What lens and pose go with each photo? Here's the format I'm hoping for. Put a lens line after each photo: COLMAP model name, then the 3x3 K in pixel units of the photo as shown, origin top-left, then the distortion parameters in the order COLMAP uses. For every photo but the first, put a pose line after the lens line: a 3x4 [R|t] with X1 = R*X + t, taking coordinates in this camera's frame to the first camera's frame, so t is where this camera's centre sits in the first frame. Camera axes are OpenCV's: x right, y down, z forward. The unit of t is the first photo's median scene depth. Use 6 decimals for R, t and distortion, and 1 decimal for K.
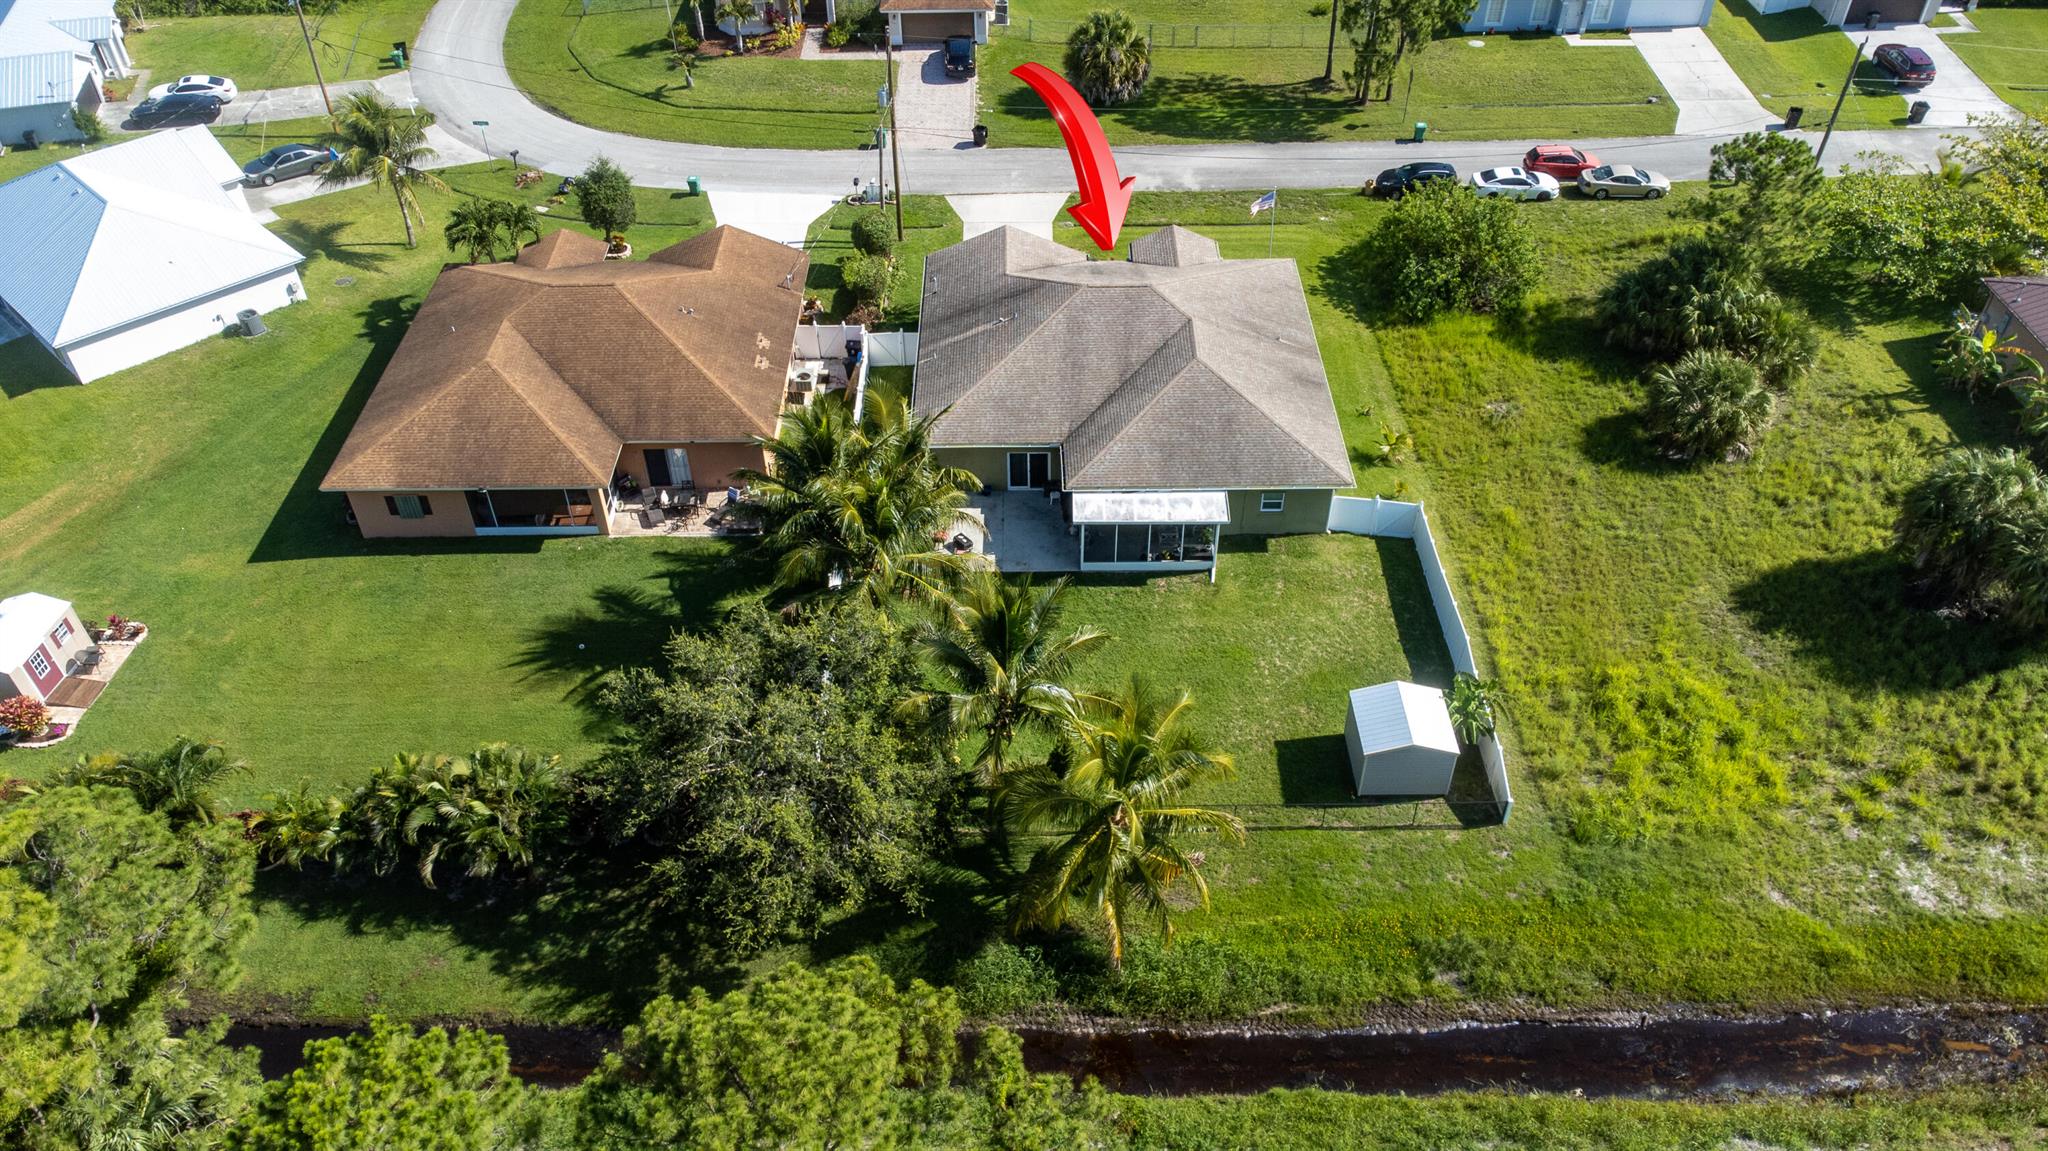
lens RADIAL K [[1529.1, 0, 1020.3], [0, 1529.1, 574.4], [0, 0, 1]] dist [0.007349, 0.080207]
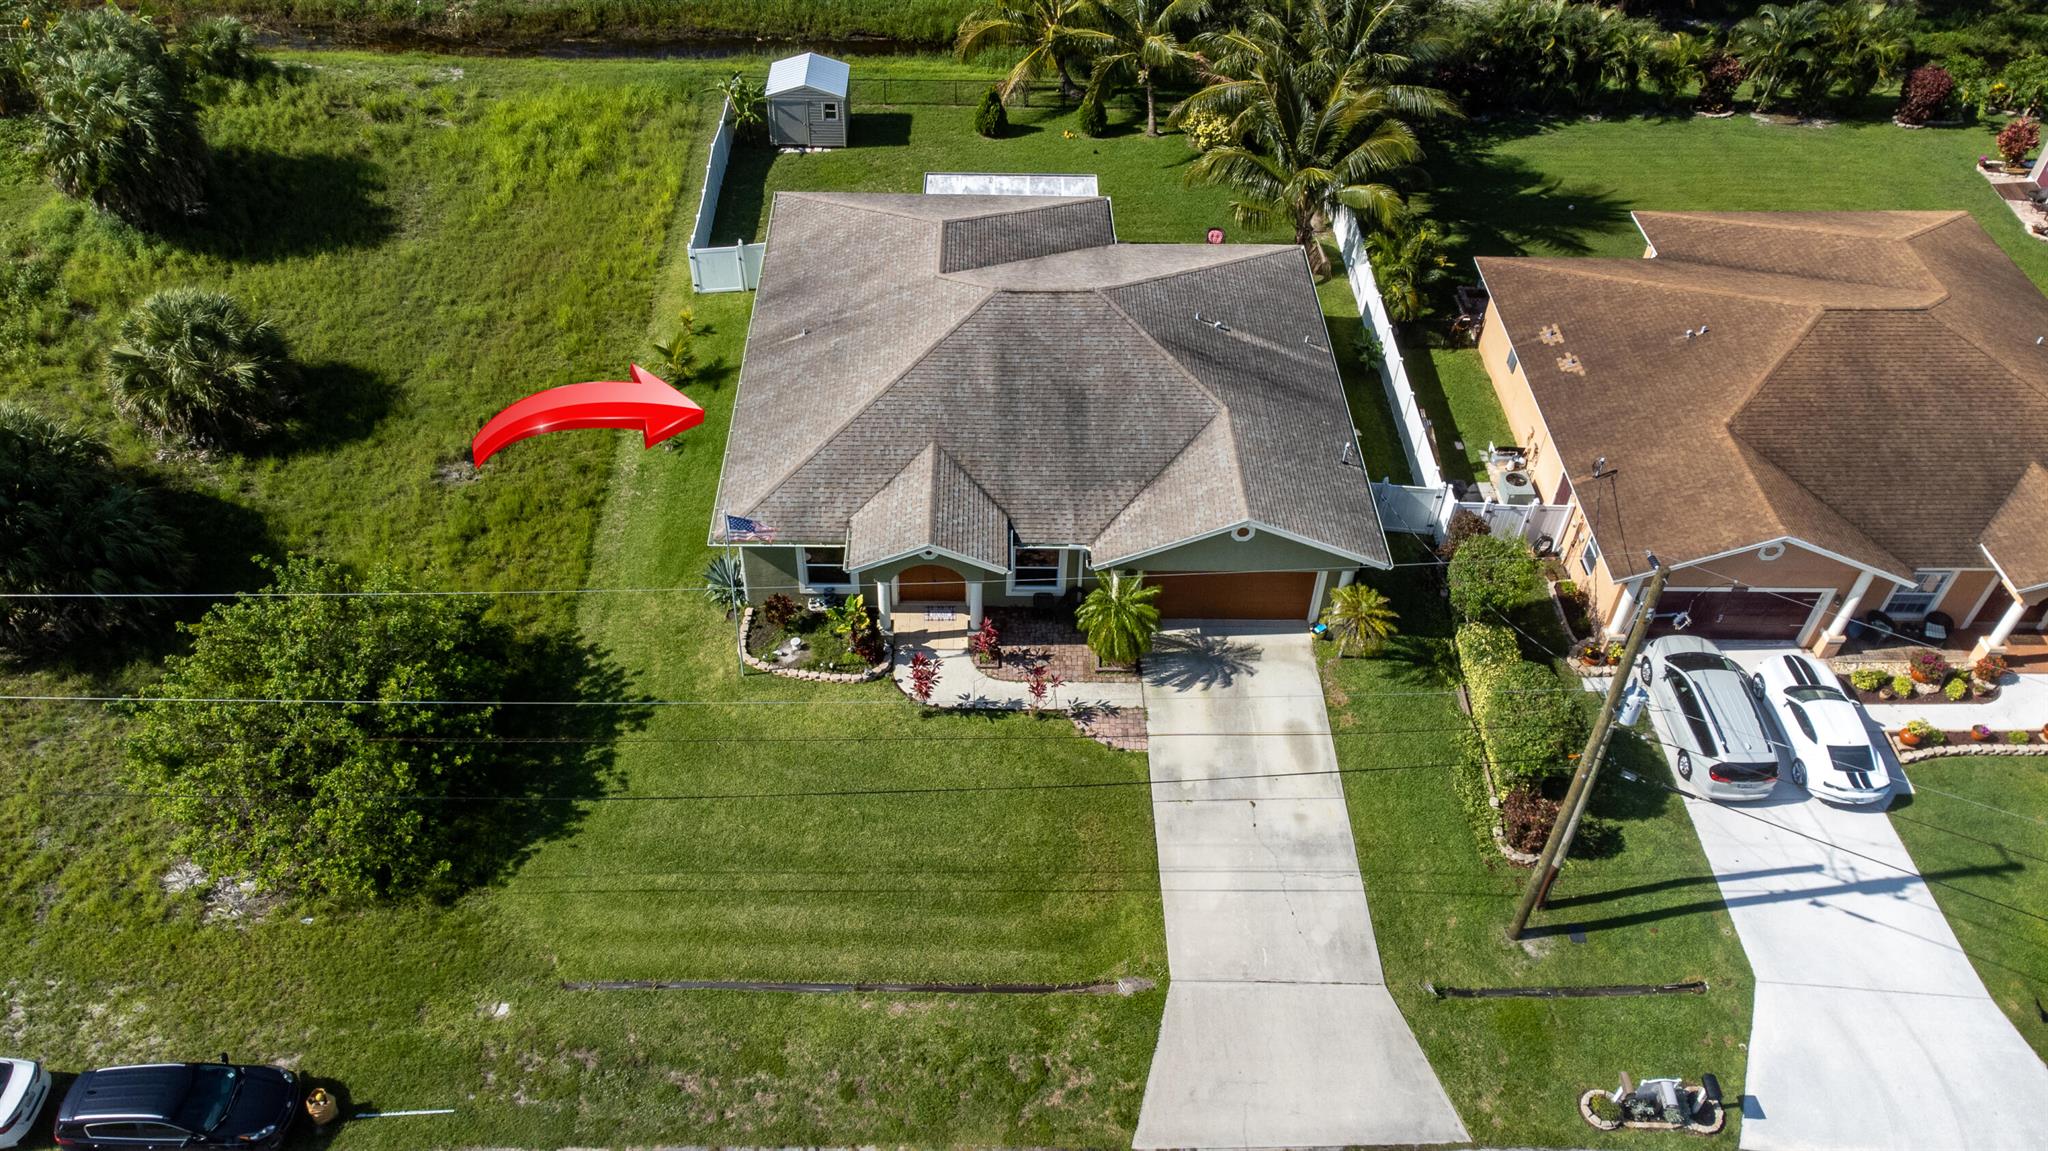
lens RADIAL K [[1529.1, 0, 1020.3], [0, 1529.1, 574.4], [0, 0, 1]] dist [0.007349, 0.080207]
pose [[-0.999805, 0.000598, -0.019759, 0.083812], [-0.019618, 0.093145, 0.995459, -0.784629], [0.002436, 0.995652, -0.093115, 1.118566]]
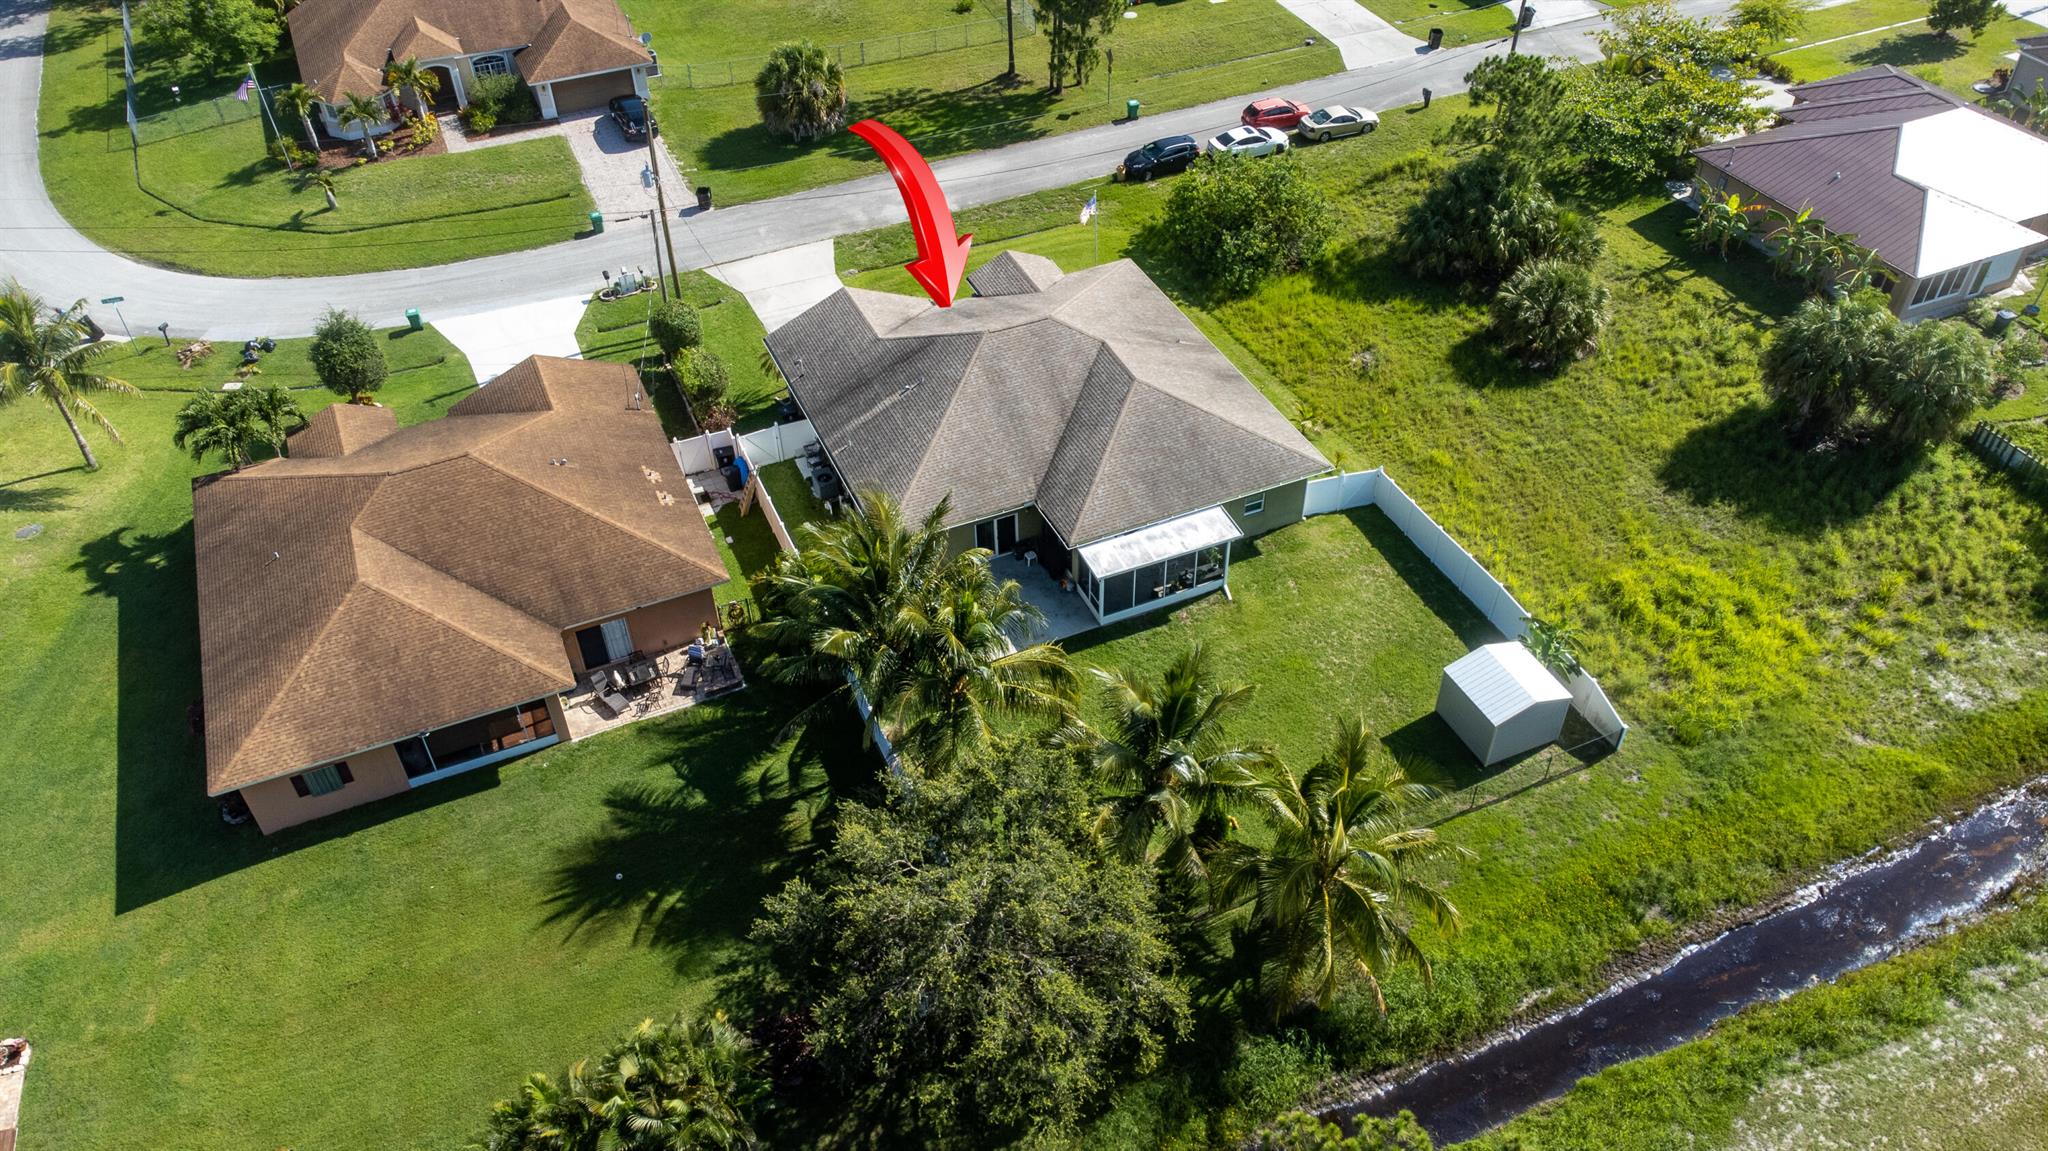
lens RADIAL K [[1529.1, 0, 1020.3], [0, 1529.1, 574.4], [0, 0, 1]] dist [0.007349, 0.080207]
pose [[0.917231, -0.268425, 0.294340, -0.240635], [0.267760, 0.962509, 0.043366, -0.076320], [-0.294945, 0.039036, 0.954716, 0.097874]]
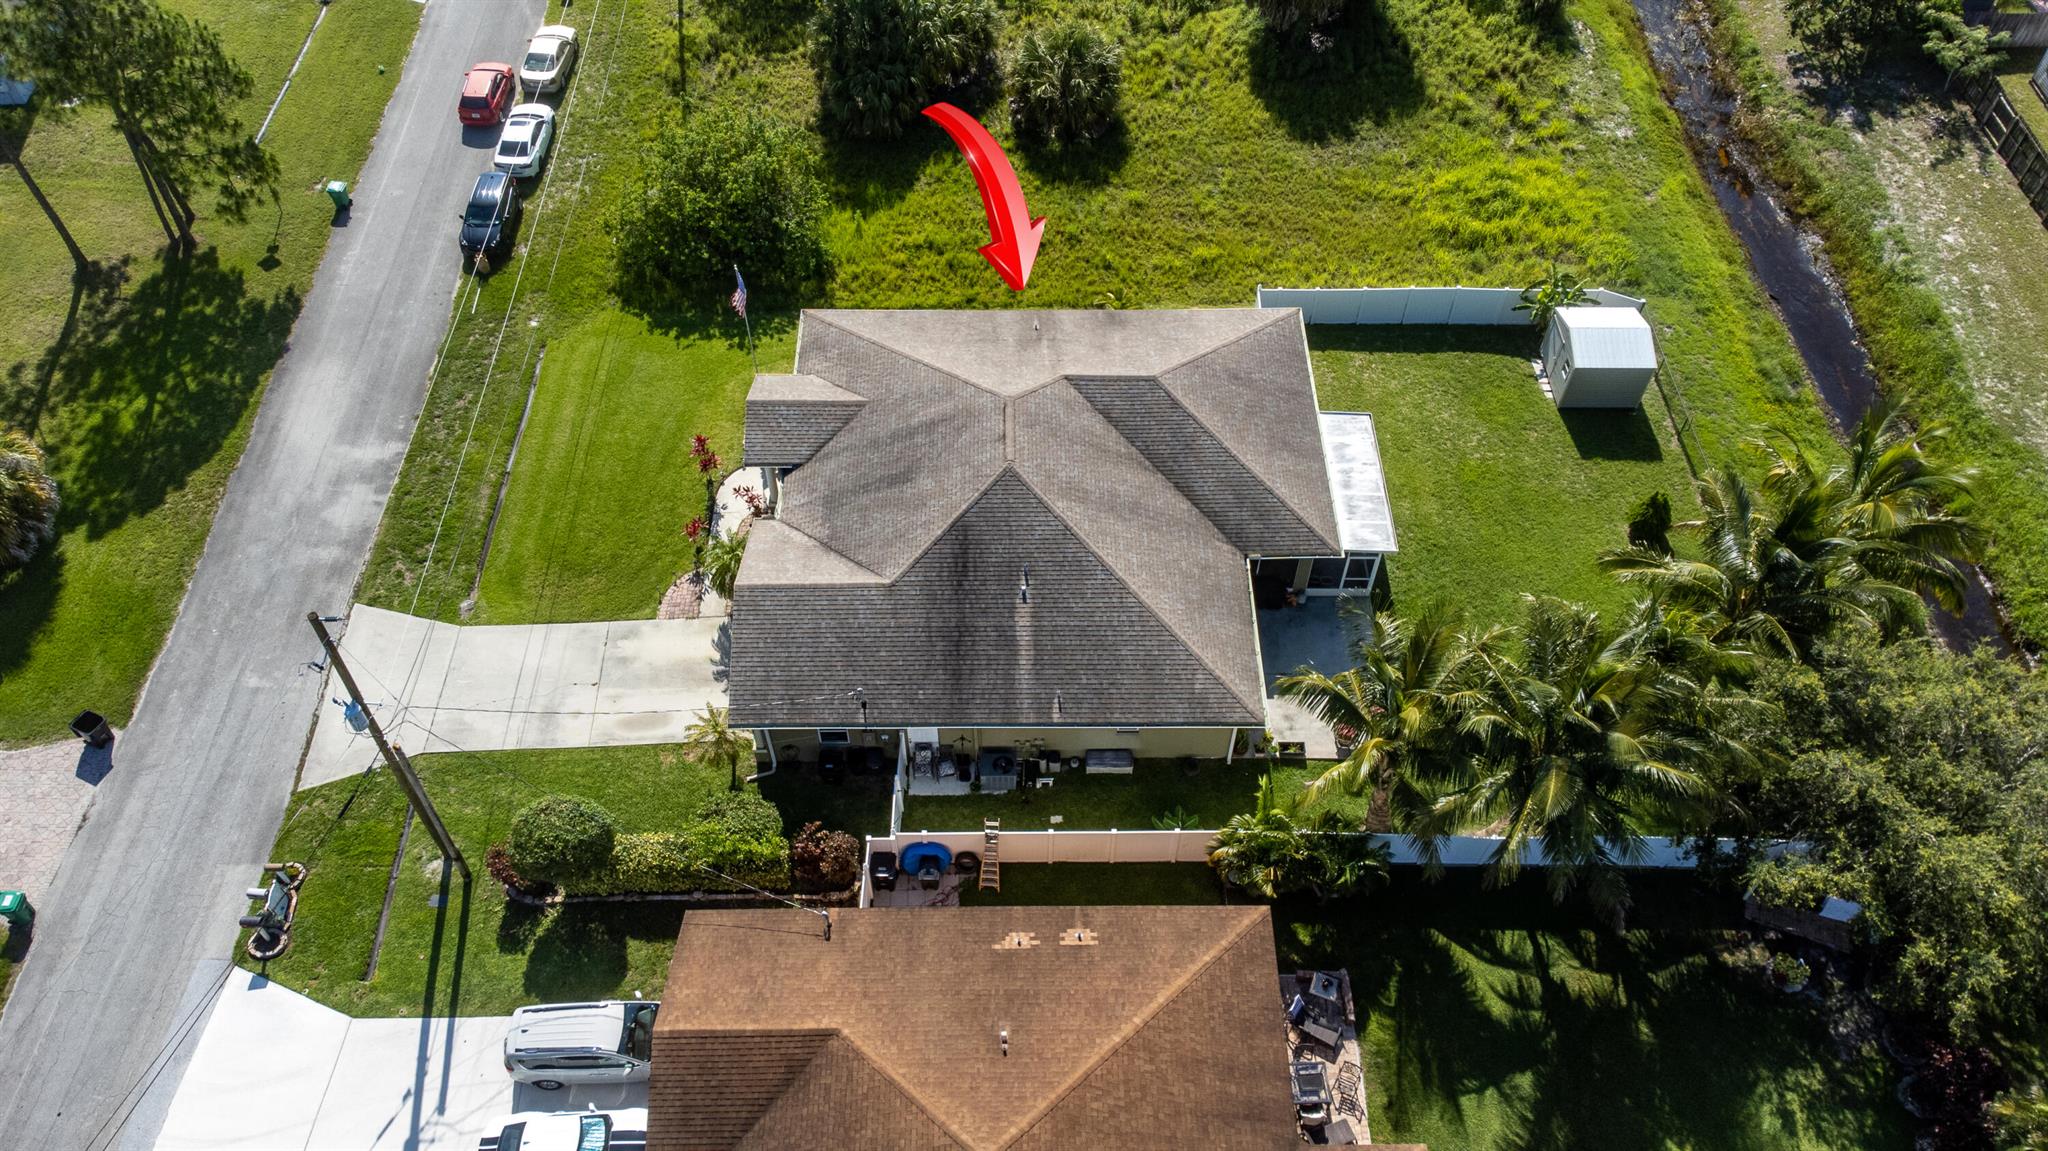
lens RADIAL K [[1529.1, 0, 1020.3], [0, 1529.1, 574.4], [0, 0, 1]] dist [0.007349, 0.080207]
pose [[-0.004259, -0.777460, 0.628917, -0.412213], [0.654423, 0.473377, 0.589615, -0.543596], [-0.756117, 0.414089, 0.506772, 0.627344]]
